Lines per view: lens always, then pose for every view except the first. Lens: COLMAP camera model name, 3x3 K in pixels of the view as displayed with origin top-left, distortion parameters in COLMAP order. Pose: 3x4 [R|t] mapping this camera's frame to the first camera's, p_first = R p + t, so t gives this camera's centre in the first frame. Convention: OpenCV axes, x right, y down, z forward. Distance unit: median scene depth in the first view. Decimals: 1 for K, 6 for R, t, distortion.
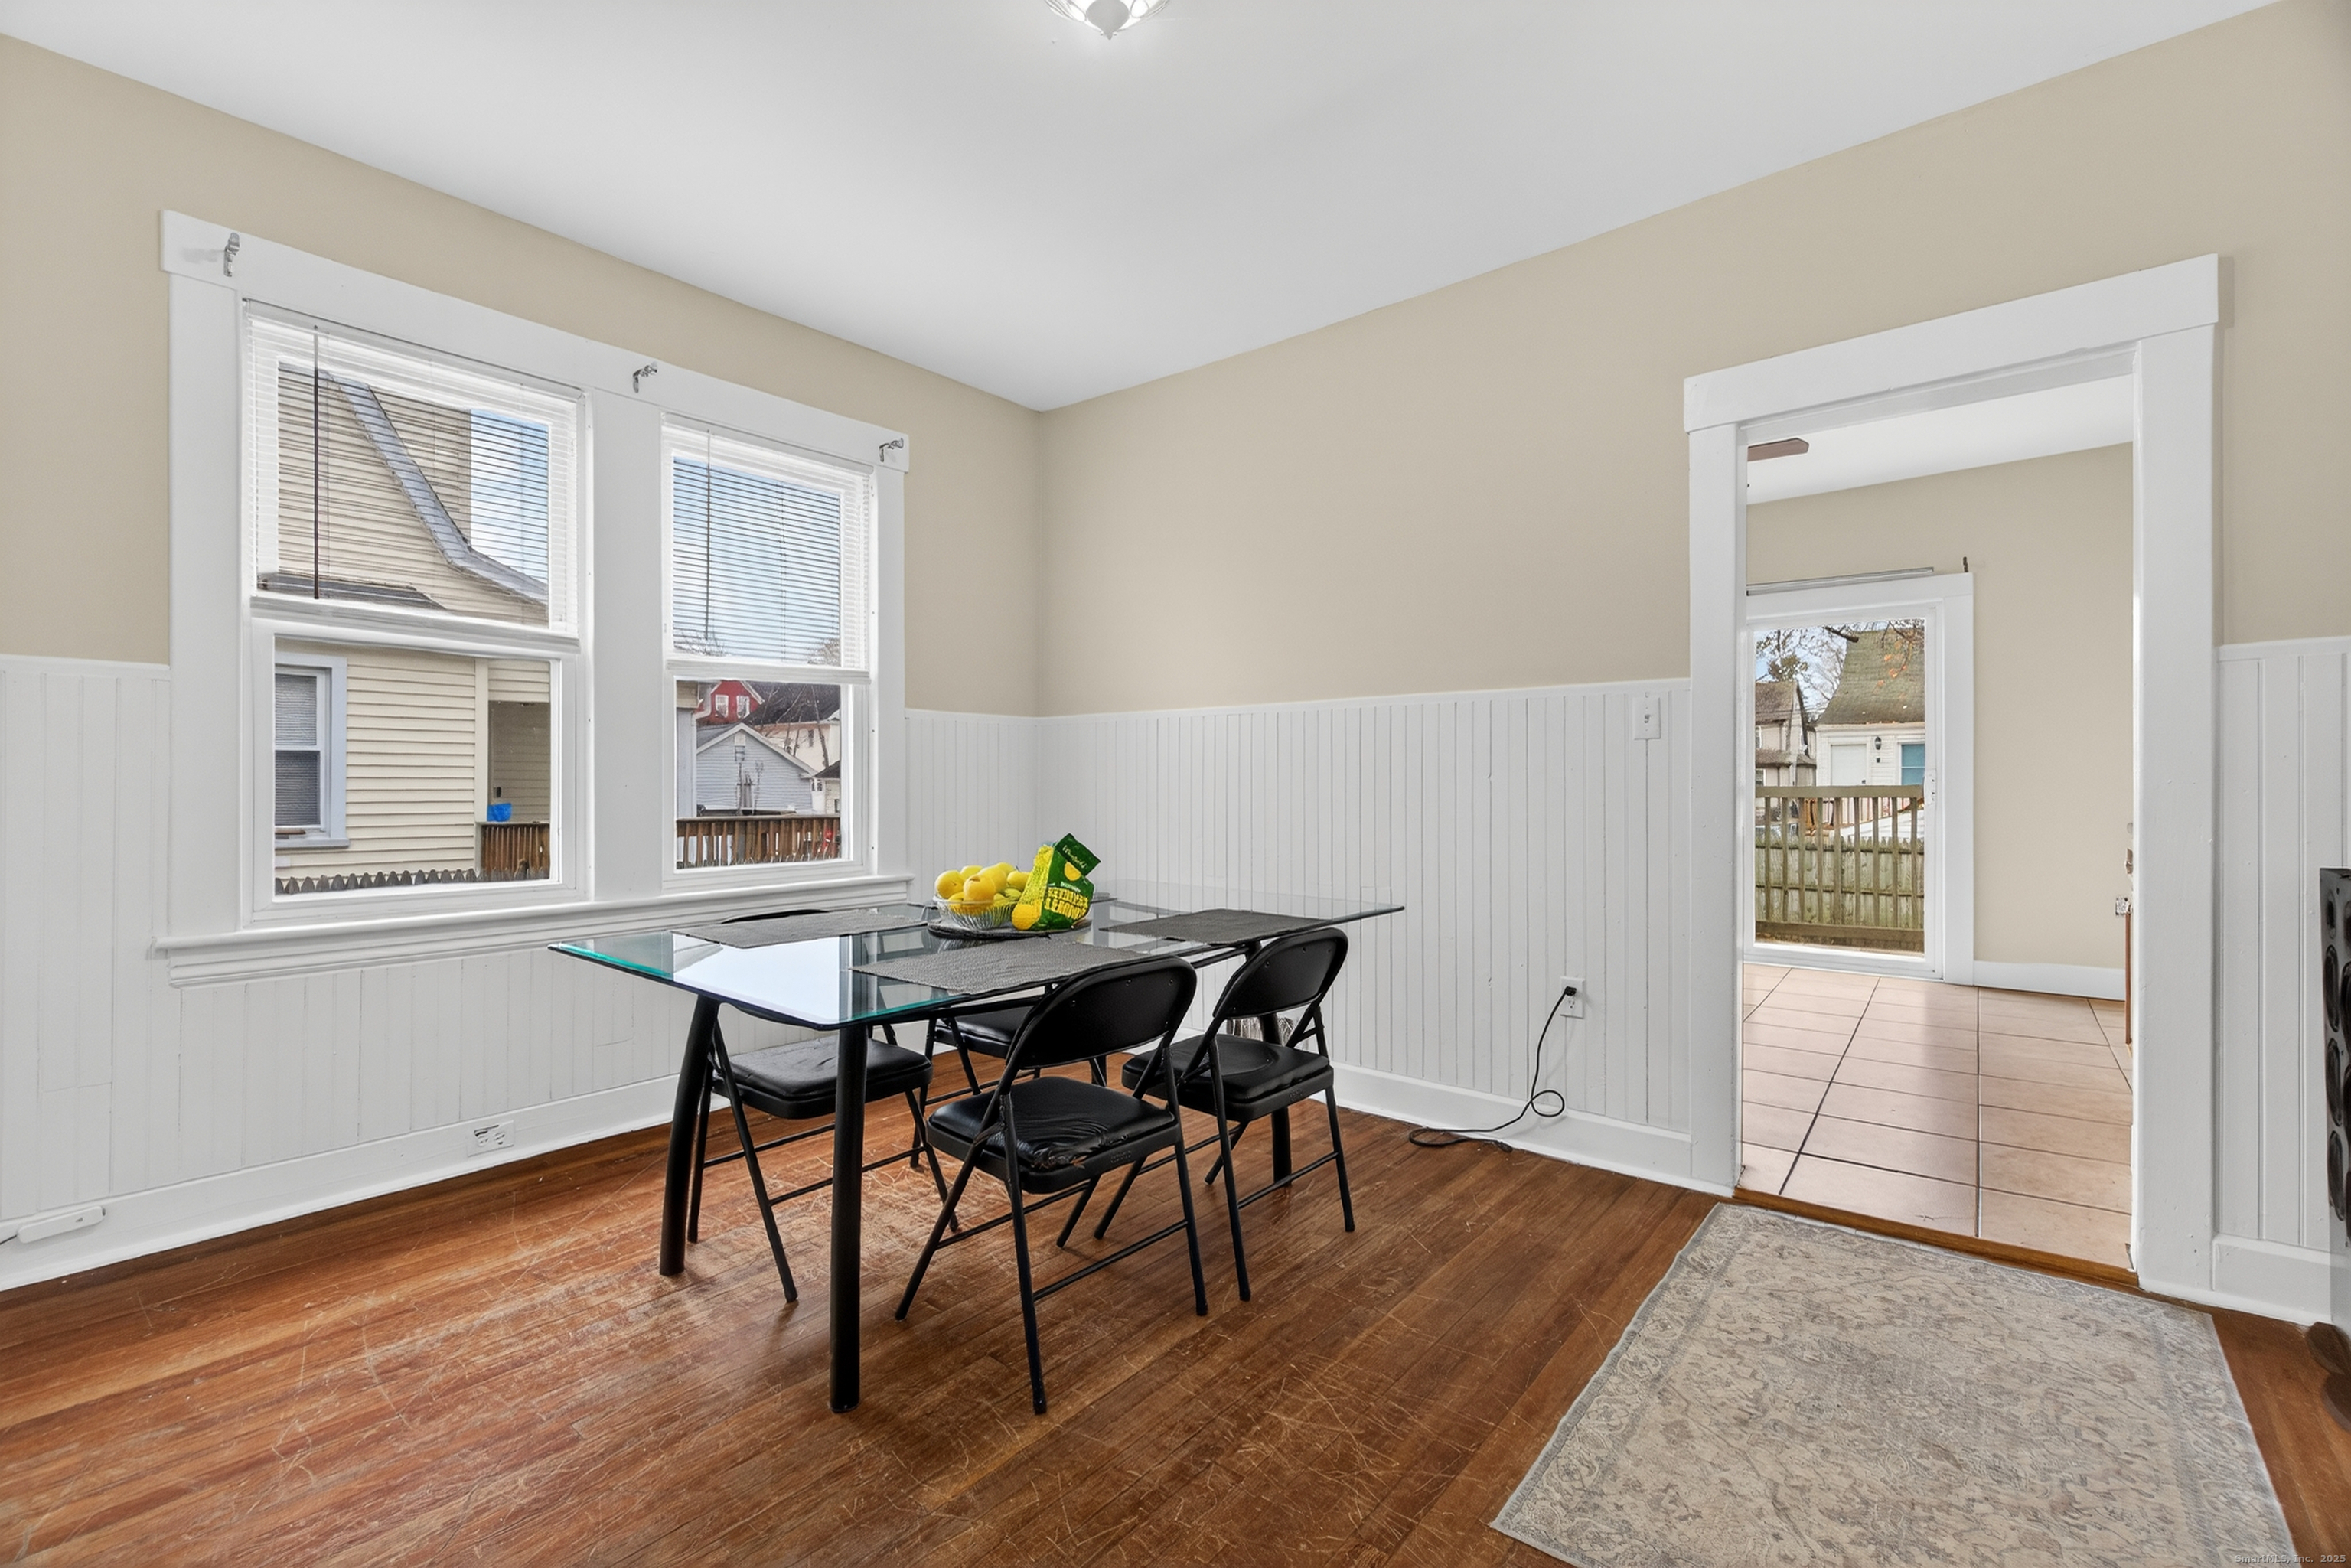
lens RADIAL K [[1013.9, 0, 1168.3], [0, 1013.9, 797.6], [0, 0, 1]] dist [-0.003276, -0.000339]
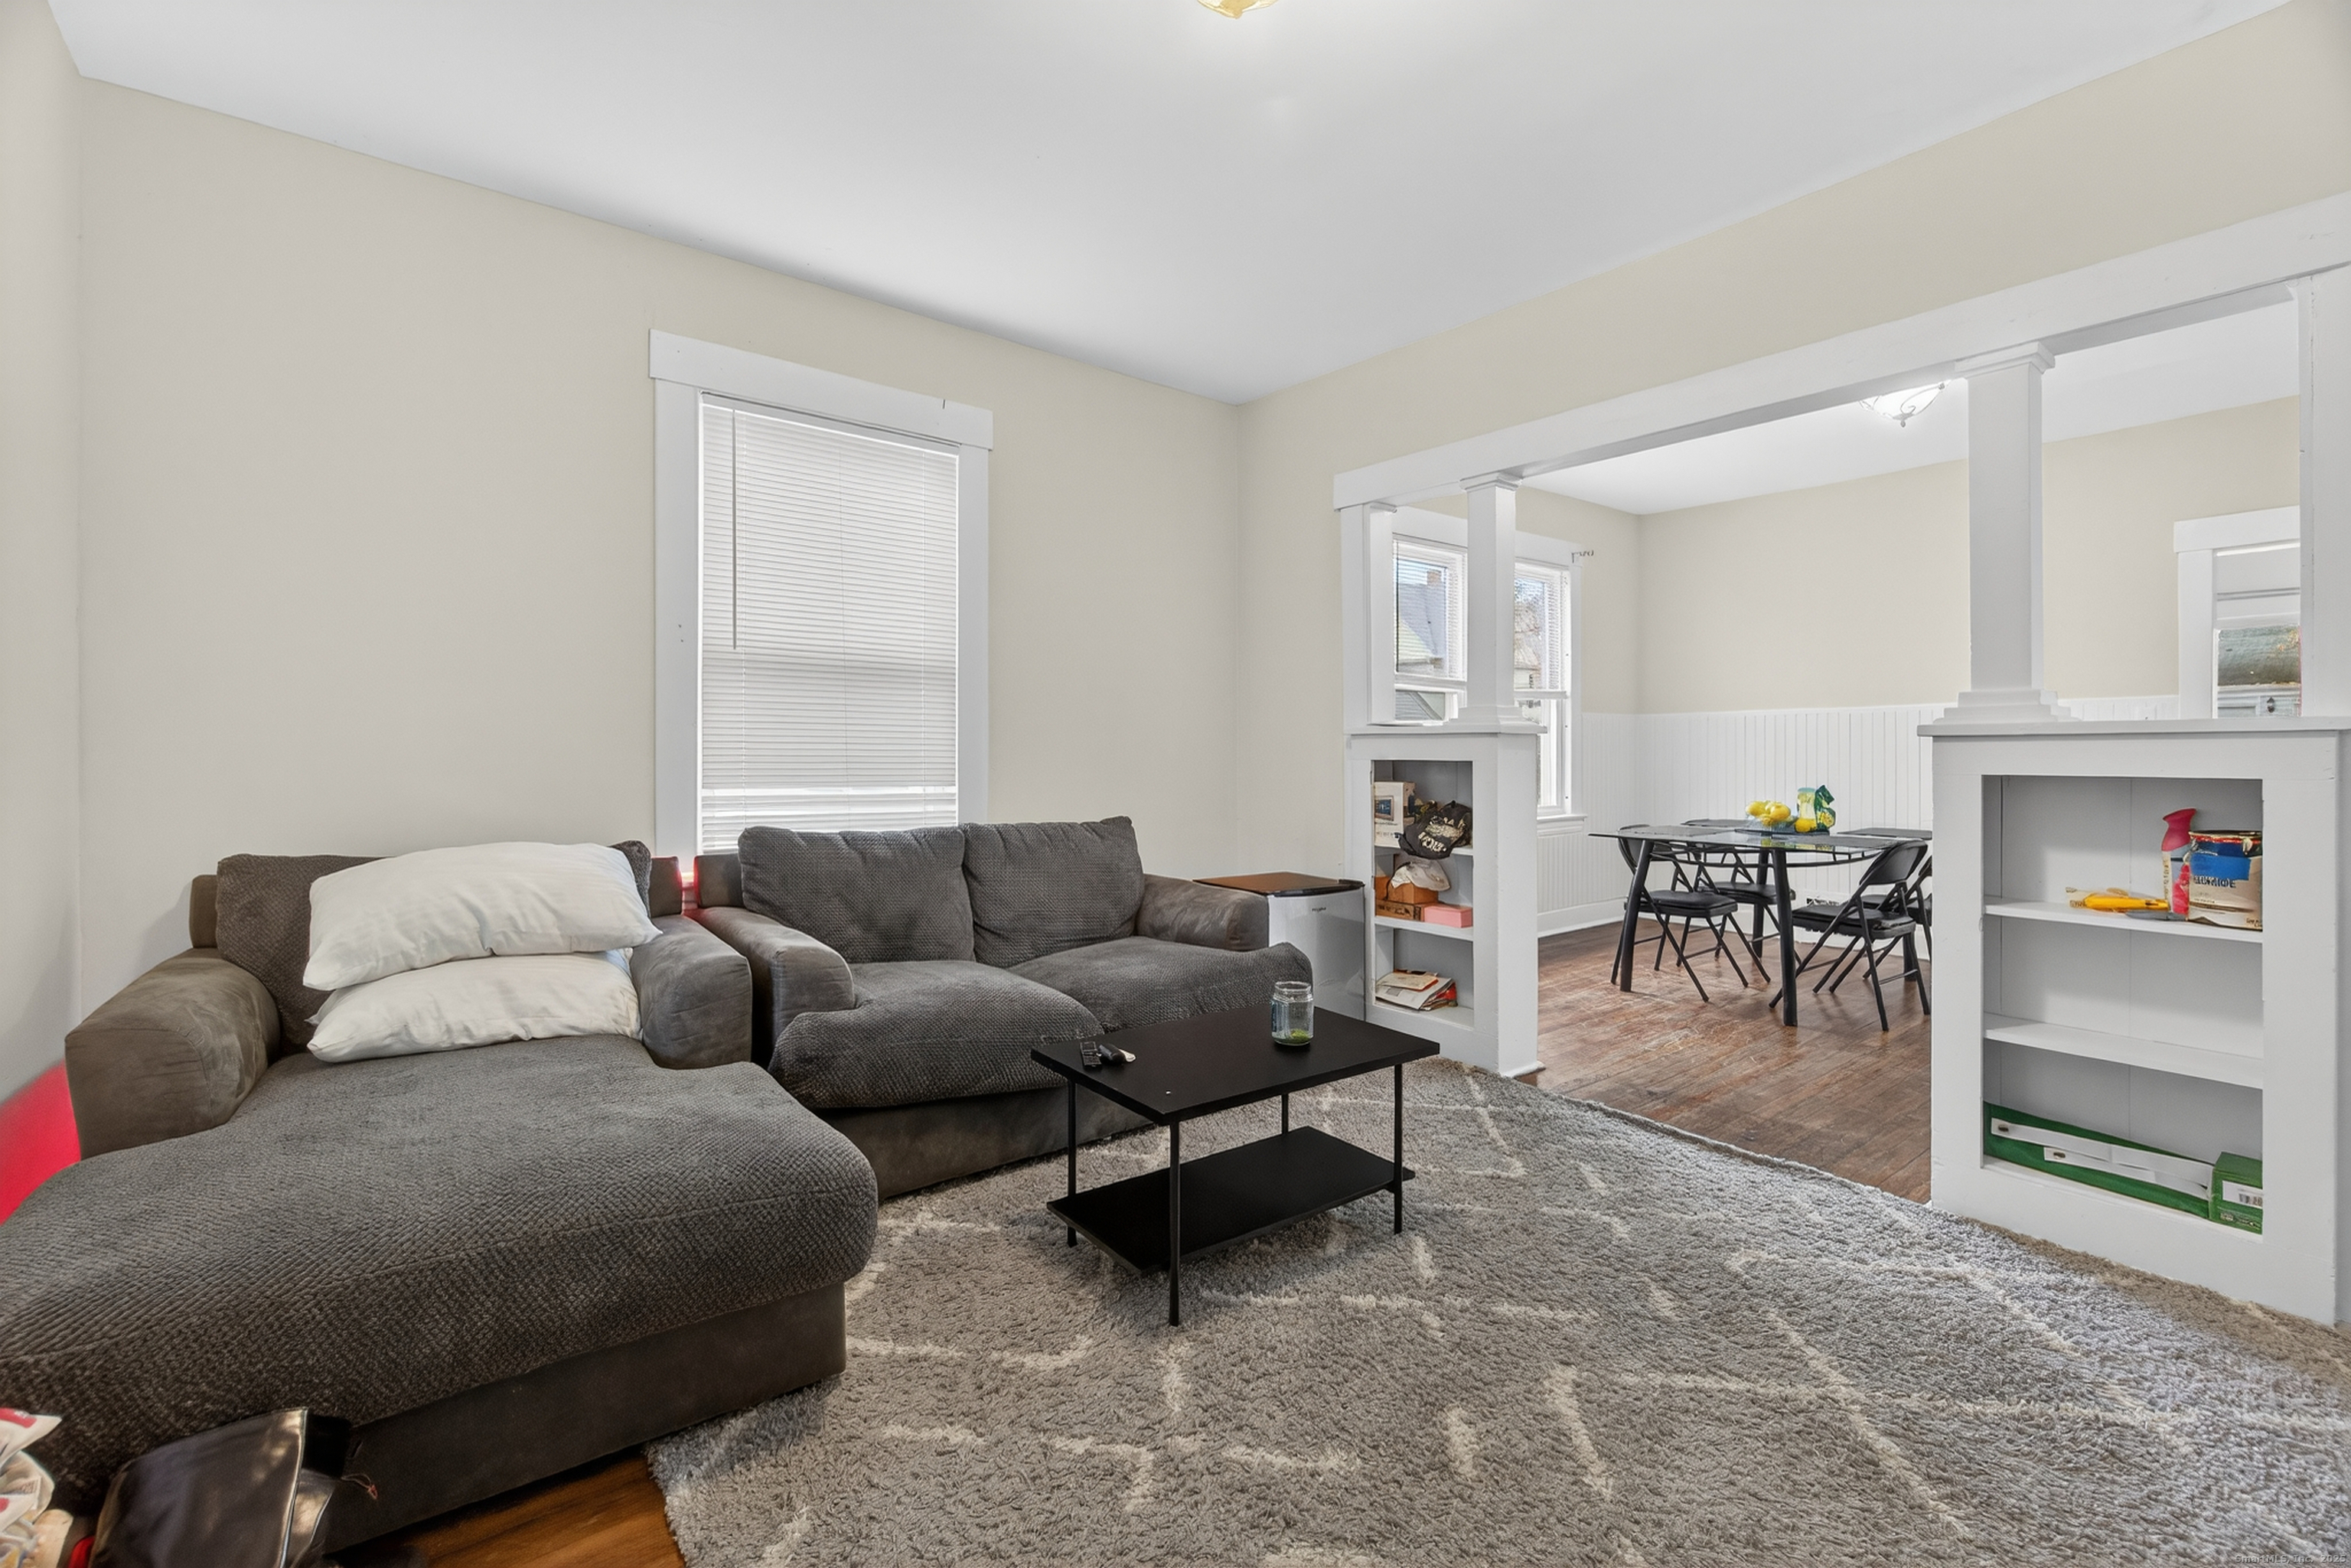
lens RADIAL K [[1017.8, 0, 1170.0], [0, 1017.8, 767.0], [0, 0, 1]] dist [-0.001440, -0.000015]
pose [[0.977194, 0.002176, -0.212336, -0.912714], [-0.002452, 0.999996, -0.001035, 0.005568], [0.212333, 0.001532, 0.977196, -1.205967]]
